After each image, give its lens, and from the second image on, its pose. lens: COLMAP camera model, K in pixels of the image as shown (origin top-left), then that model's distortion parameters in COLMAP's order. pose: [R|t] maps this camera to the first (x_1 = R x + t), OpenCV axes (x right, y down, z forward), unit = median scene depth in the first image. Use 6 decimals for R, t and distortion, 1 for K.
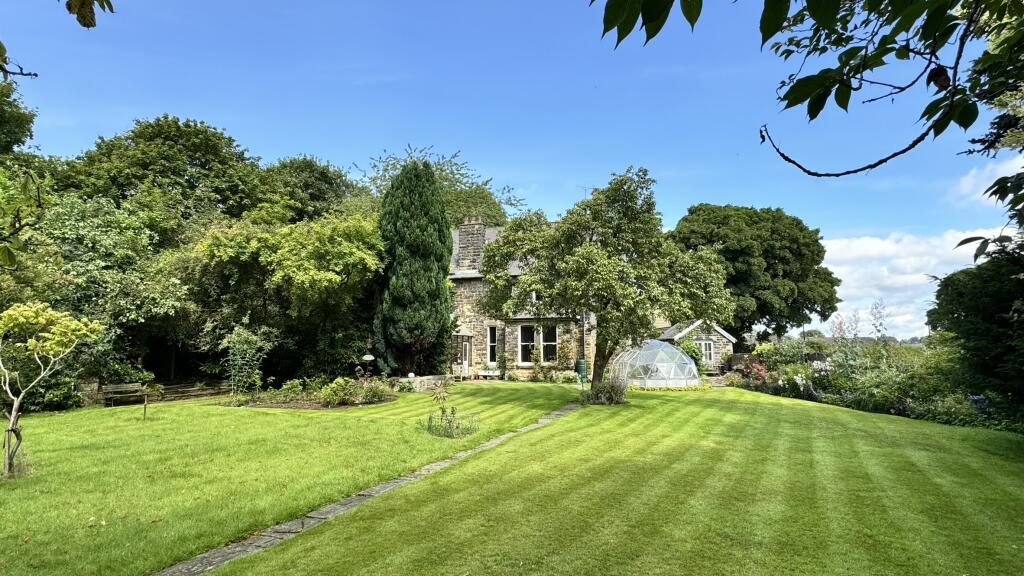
lens RADIAL K [[517.1, 0, 512.0], [0, 517.1, 288.0], [0, 0, 1]] dist [-0.003425, -0.001838]
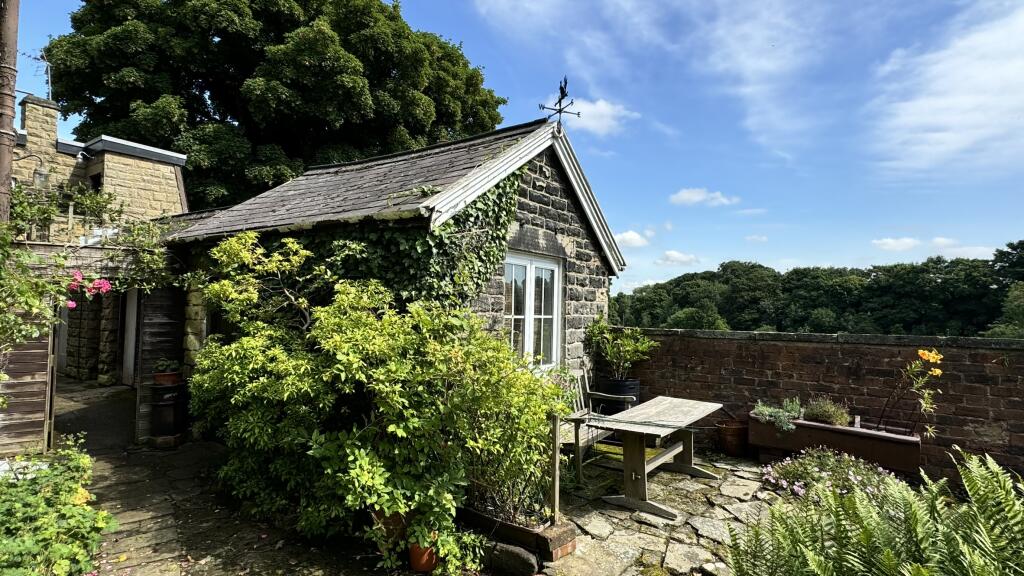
lens RADIAL K [[517.1, 0, 512.0], [0, 517.1, 288.0], [0, 0, 1]] dist [-0.003425, -0.001838]
pose [[0.564081, 0.038950, 0.824800, 0.329369], [-0.122339, 0.991805, 0.036832, 0.160985], [-0.816606, -0.121681, 0.564223, 1.355328]]
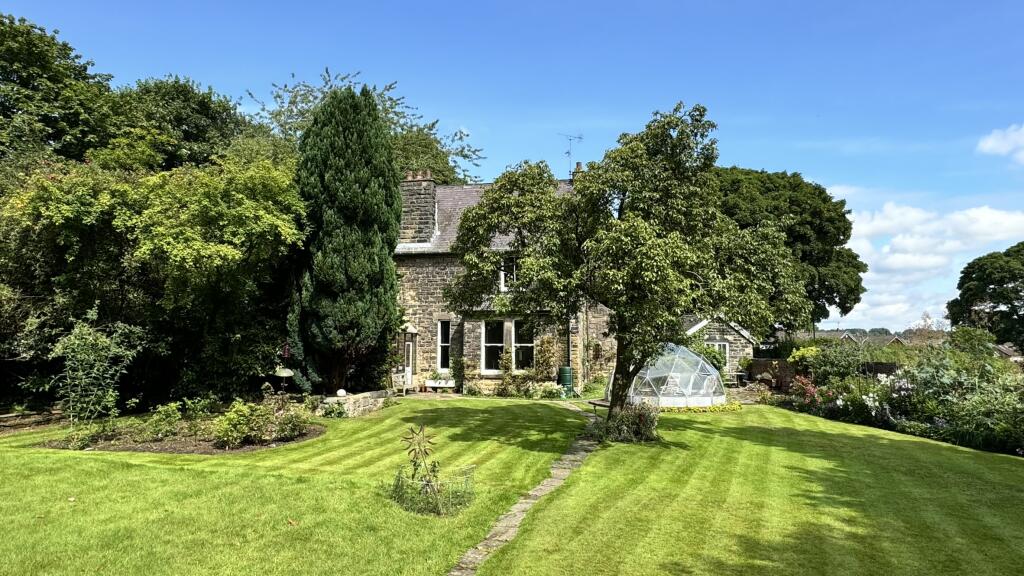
lens RADIAL K [[642.5, 0, 507.0], [0, 642.5, 287.9], [0, 0, 1]] dist [-0.003889, 0.001093]
pose [[0.994726, 0.015209, 0.101431, -0.062427], [-0.018977, 0.999161, 0.036295, -0.010227], [-0.100794, -0.038028, 0.994180, 0.115573]]
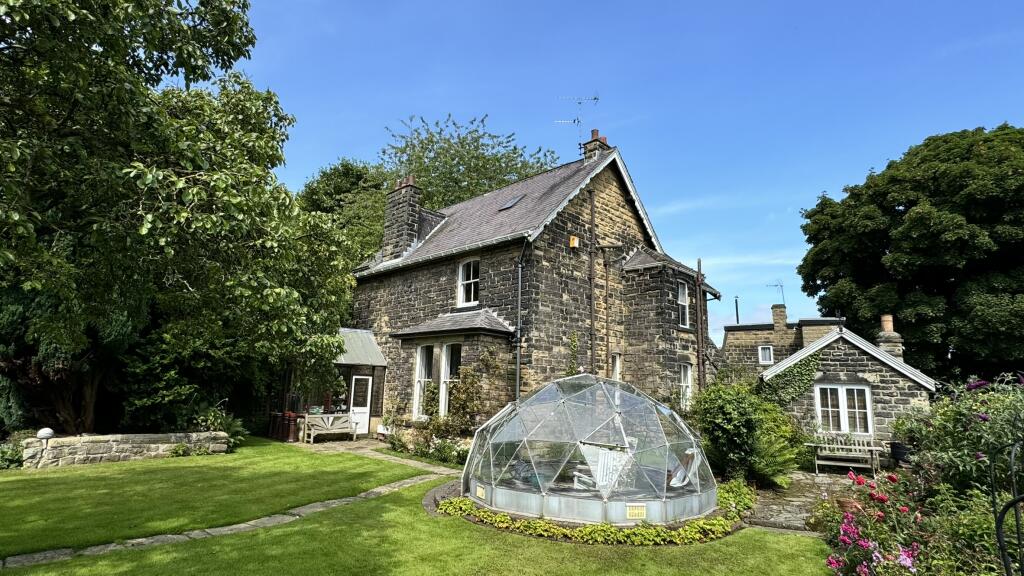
lens RADIAL K [[517.1, 0, 512.0], [0, 517.1, 288.0], [0, 0, 1]] dist [-0.003425, -0.001838]
pose [[0.896294, -0.055973, -0.439913, 0.476750], [0.023825, 0.996648, -0.078268, 0.076086], [0.442819, 0.059670, 0.894623, 0.747417]]
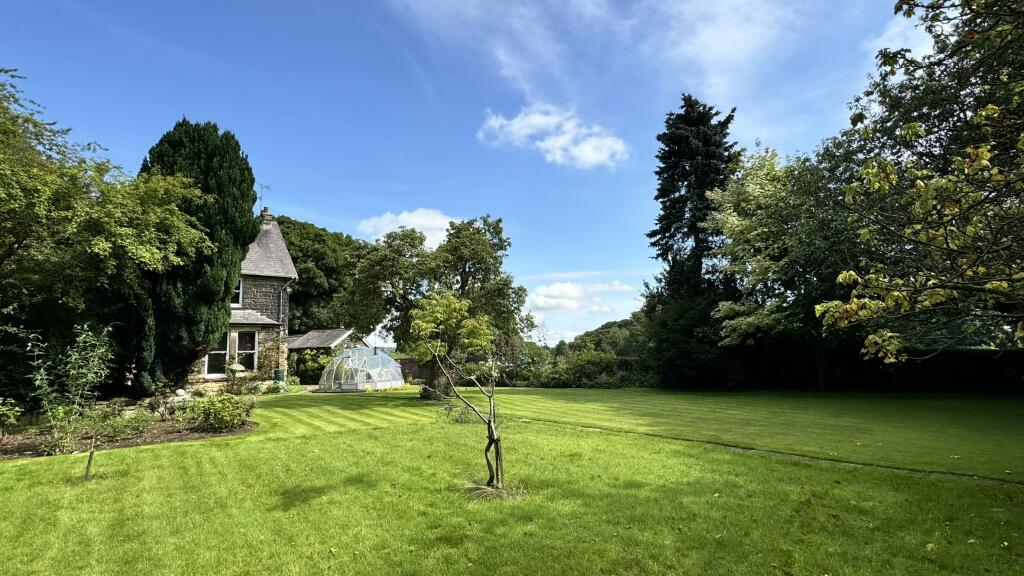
lens RADIAL K [[517.1, 0, 512.0], [0, 517.1, 288.0], [0, 0, 1]] dist [-0.003425, -0.001838]
pose [[0.516316, 0.096409, 0.850954, -0.621455], [-0.077925, 0.994810, -0.065426, 0.026256], [-0.852846, -0.032530, 0.521149, 0.186063]]
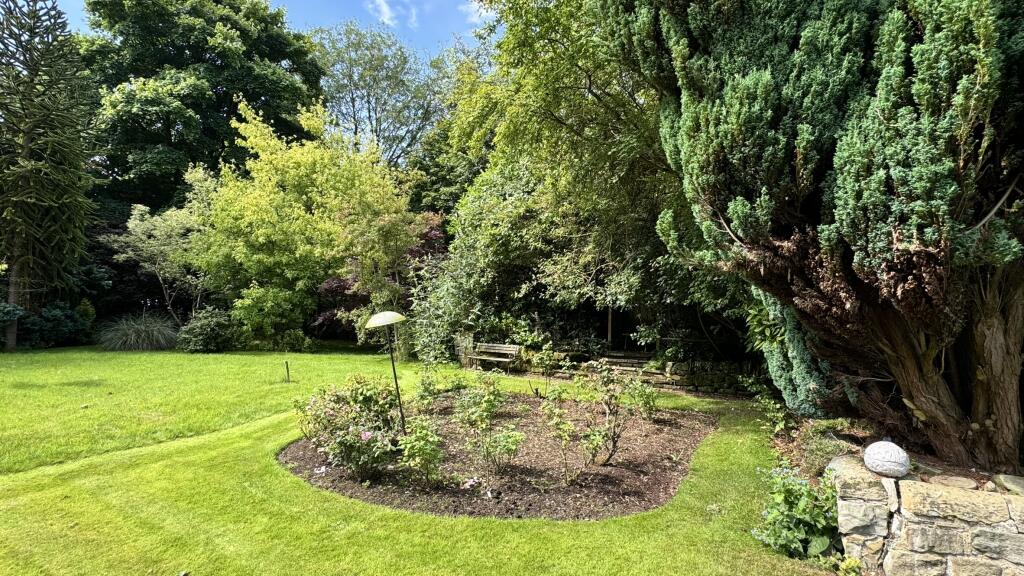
lens RADIAL K [[517.1, 0, 512.0], [0, 517.1, 288.0], [0, 0, 1]] dist [-0.003425, -0.001838]
pose [[-0.161514, -0.029620, -0.986426, 0.012290], [0.083577, 0.995548, -0.043578, 0.110223], [0.983325, -0.089481, -0.158320, 0.920611]]
